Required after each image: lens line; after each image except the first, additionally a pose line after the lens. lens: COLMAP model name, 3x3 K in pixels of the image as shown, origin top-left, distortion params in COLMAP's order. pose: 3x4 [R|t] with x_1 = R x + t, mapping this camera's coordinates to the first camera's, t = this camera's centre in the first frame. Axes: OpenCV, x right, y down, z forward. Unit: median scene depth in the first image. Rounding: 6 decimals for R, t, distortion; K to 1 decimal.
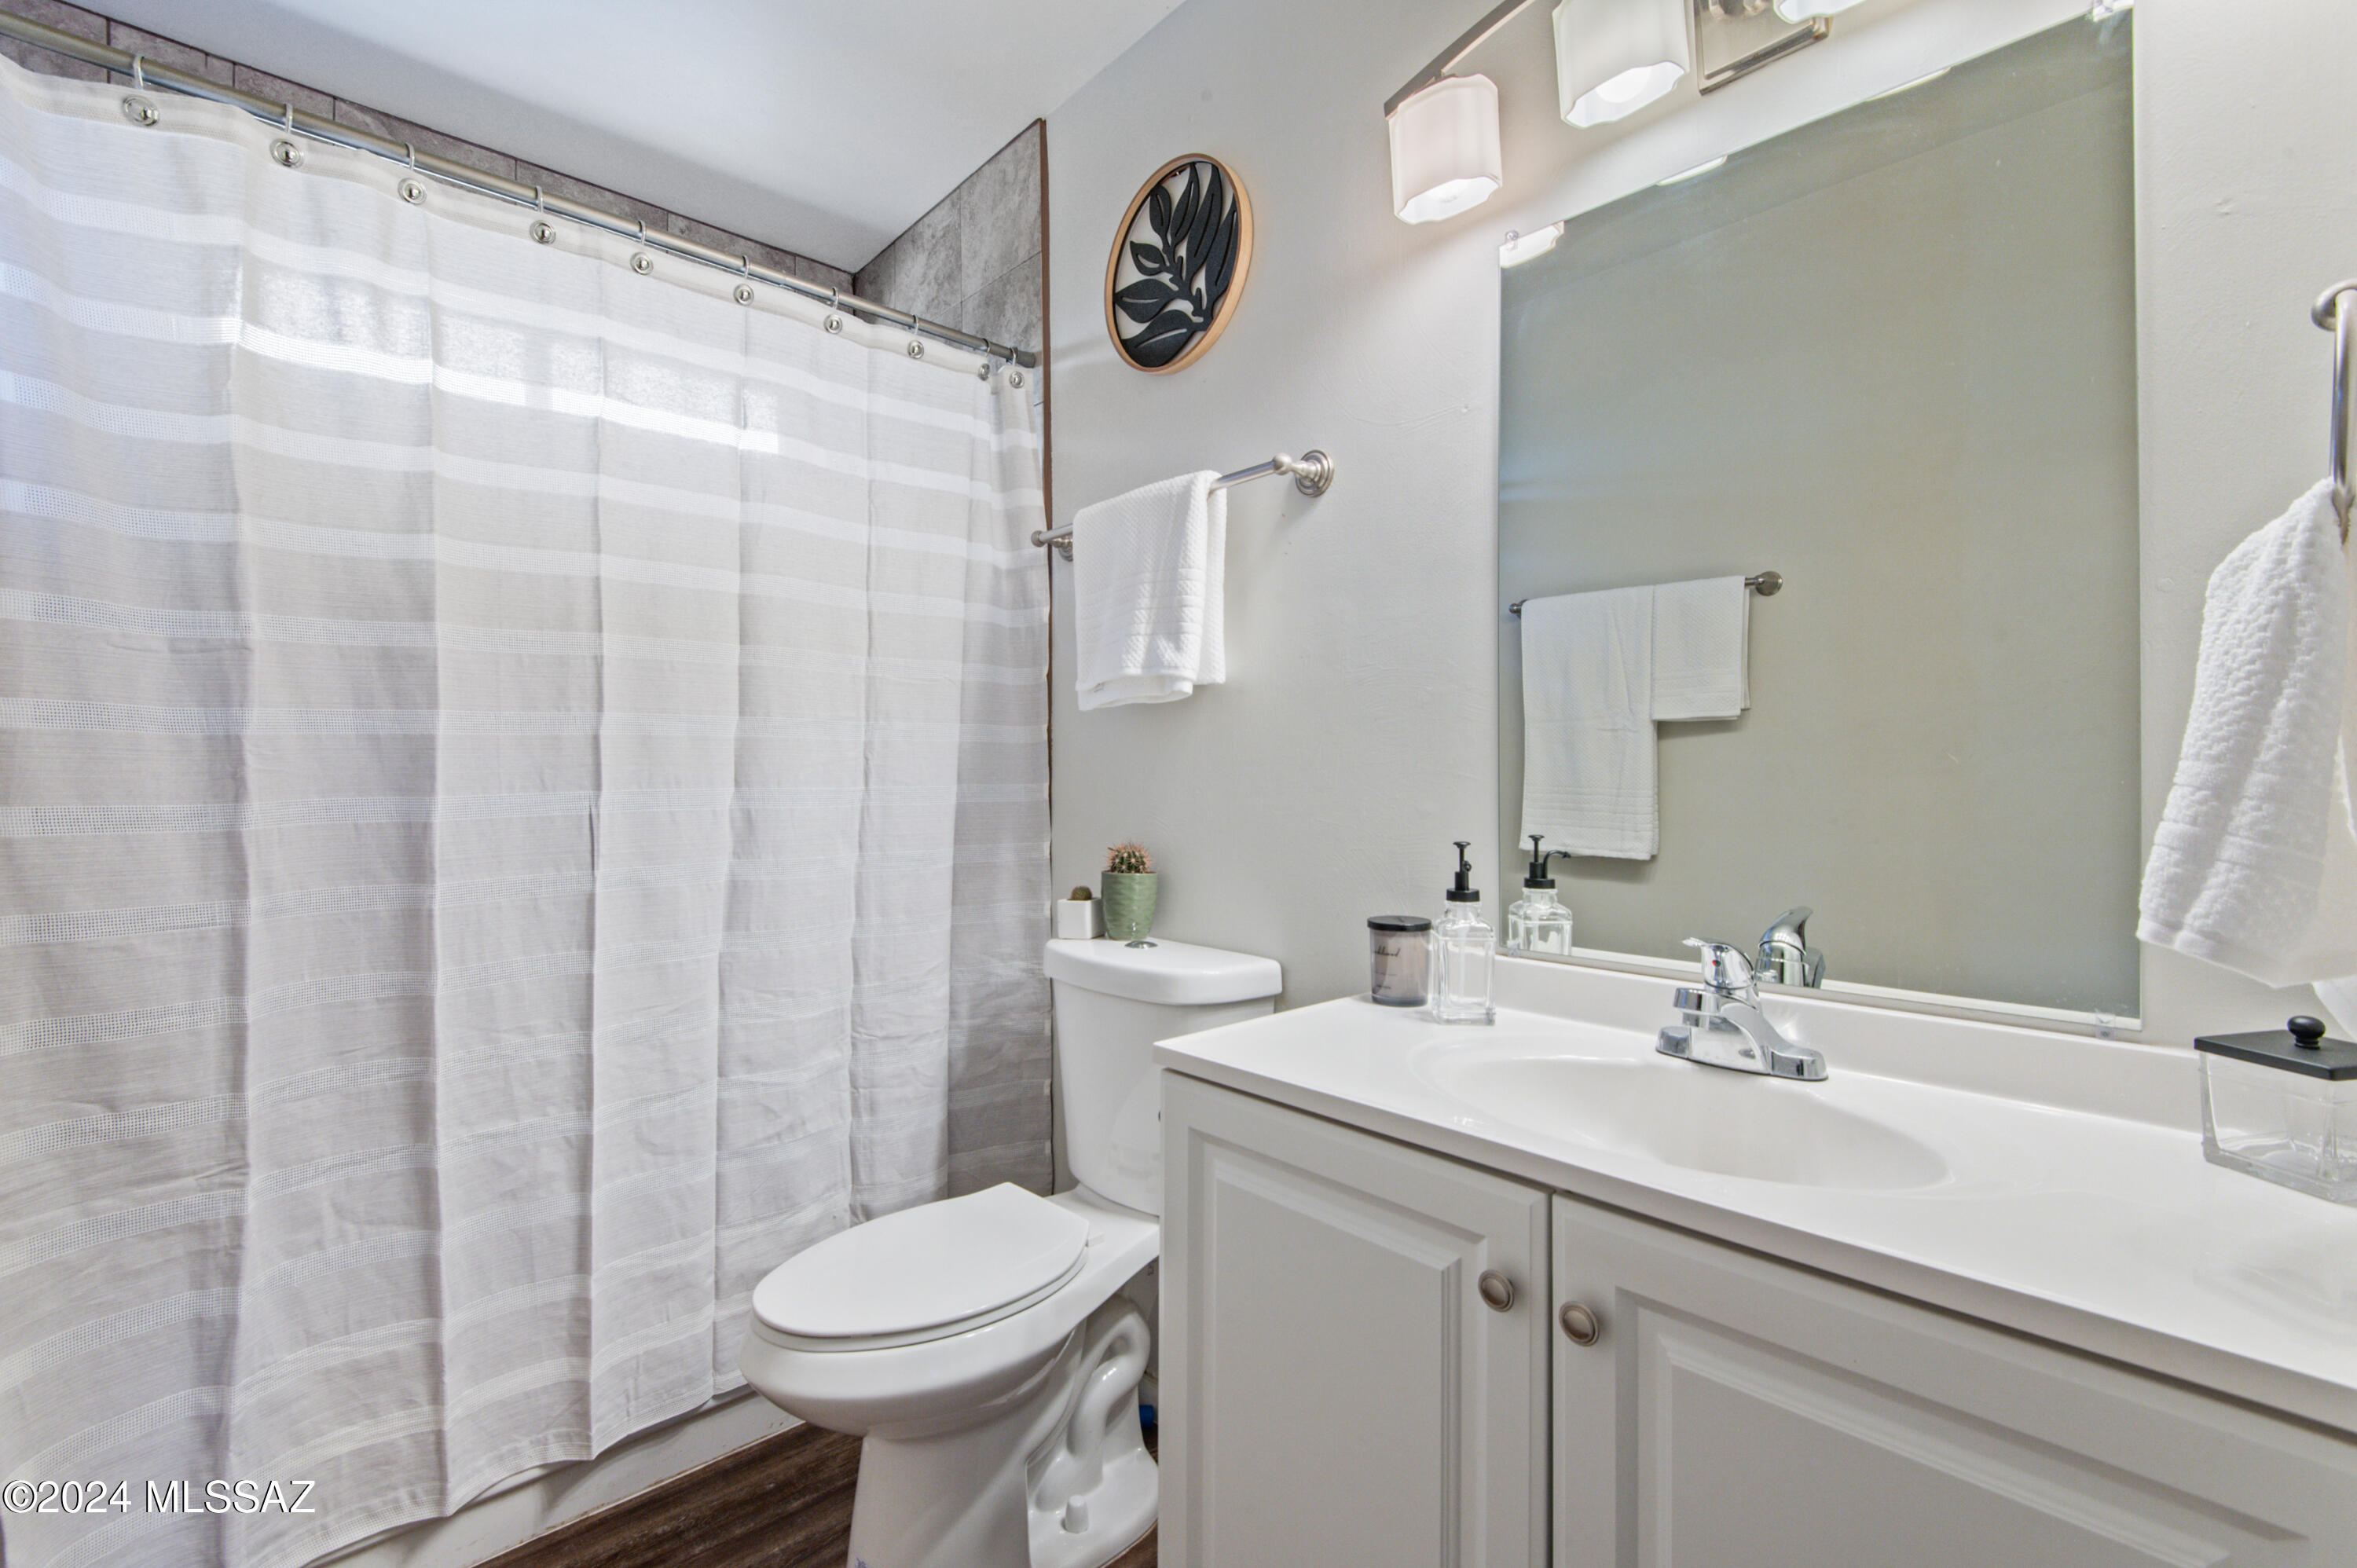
lens RADIAL K [[1049.5, 0, 1145.3], [0, 1049.5, 750.6], [0, 0, 1]] dist [-0.000803, -0.000256]
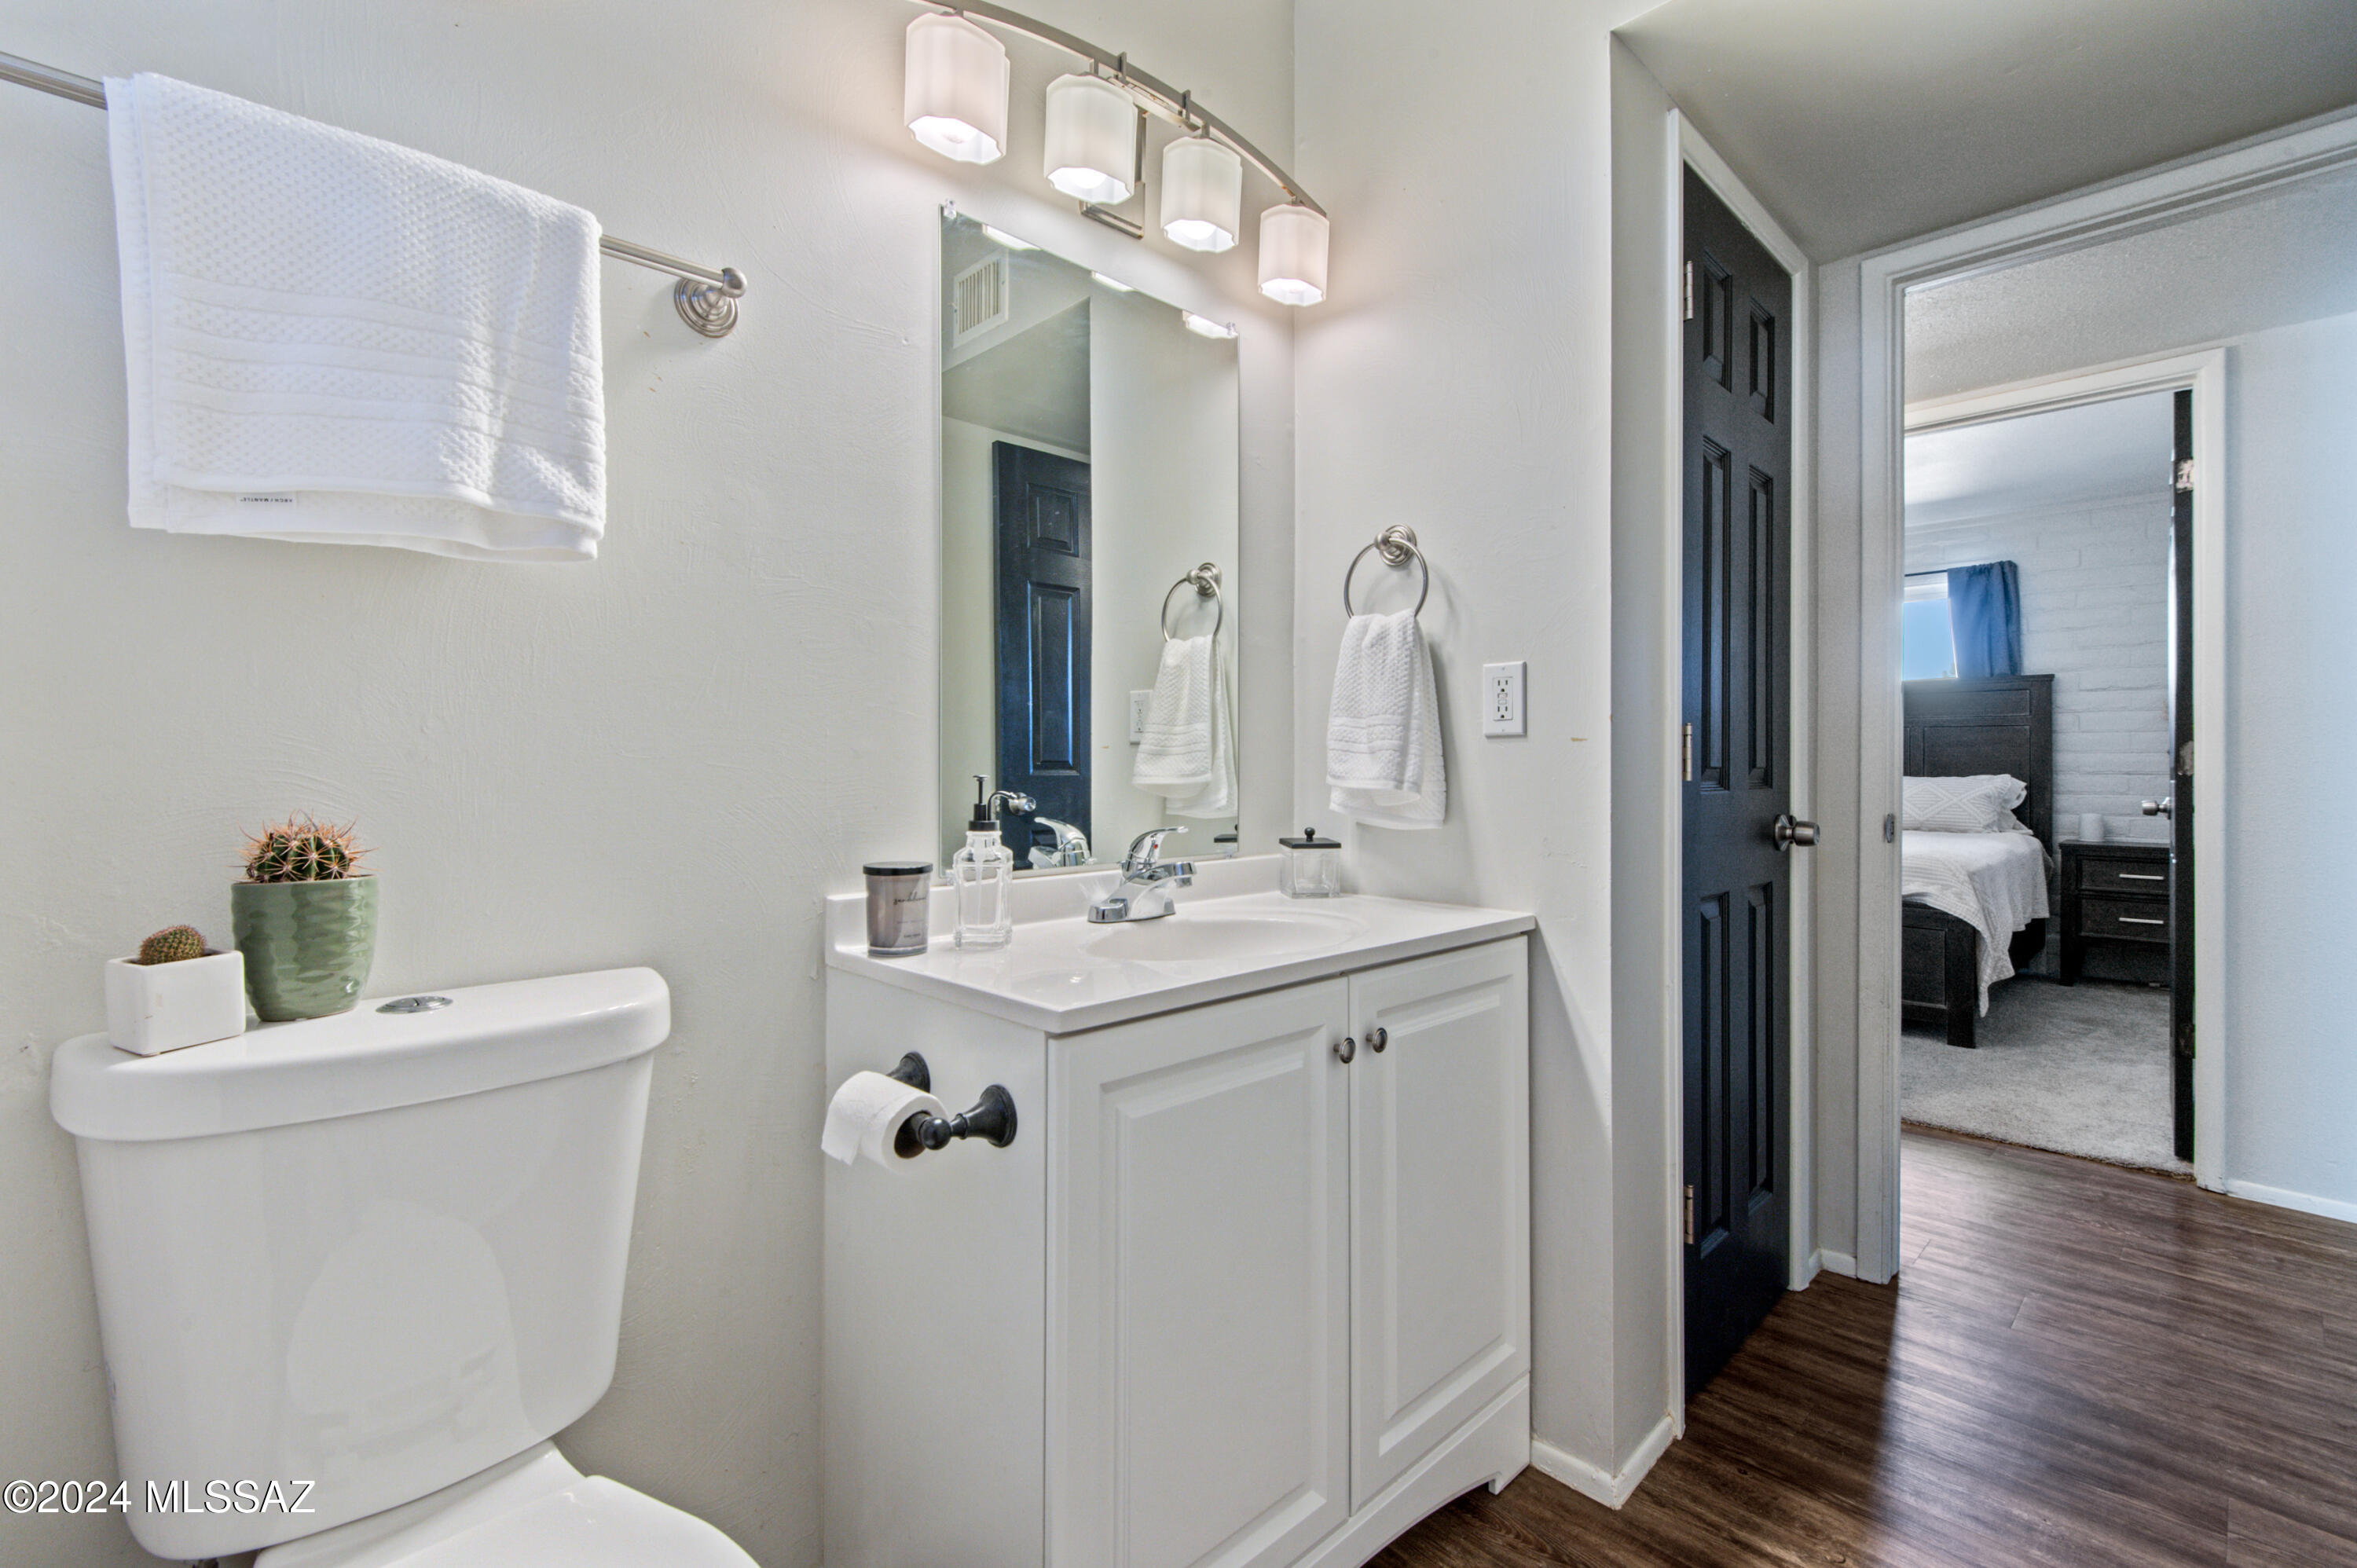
lens RADIAL K [[1049.5, 0, 1145.3], [0, 1049.5, 750.6], [0, 0, 1]] dist [-0.000803, -0.000256]
pose [[-0.044553, 0.017571, 0.998852, -0.588027], [-0.019962, 0.999630, -0.018475, 0.062313], [-0.998808, -0.020762, -0.044186, 0.694440]]
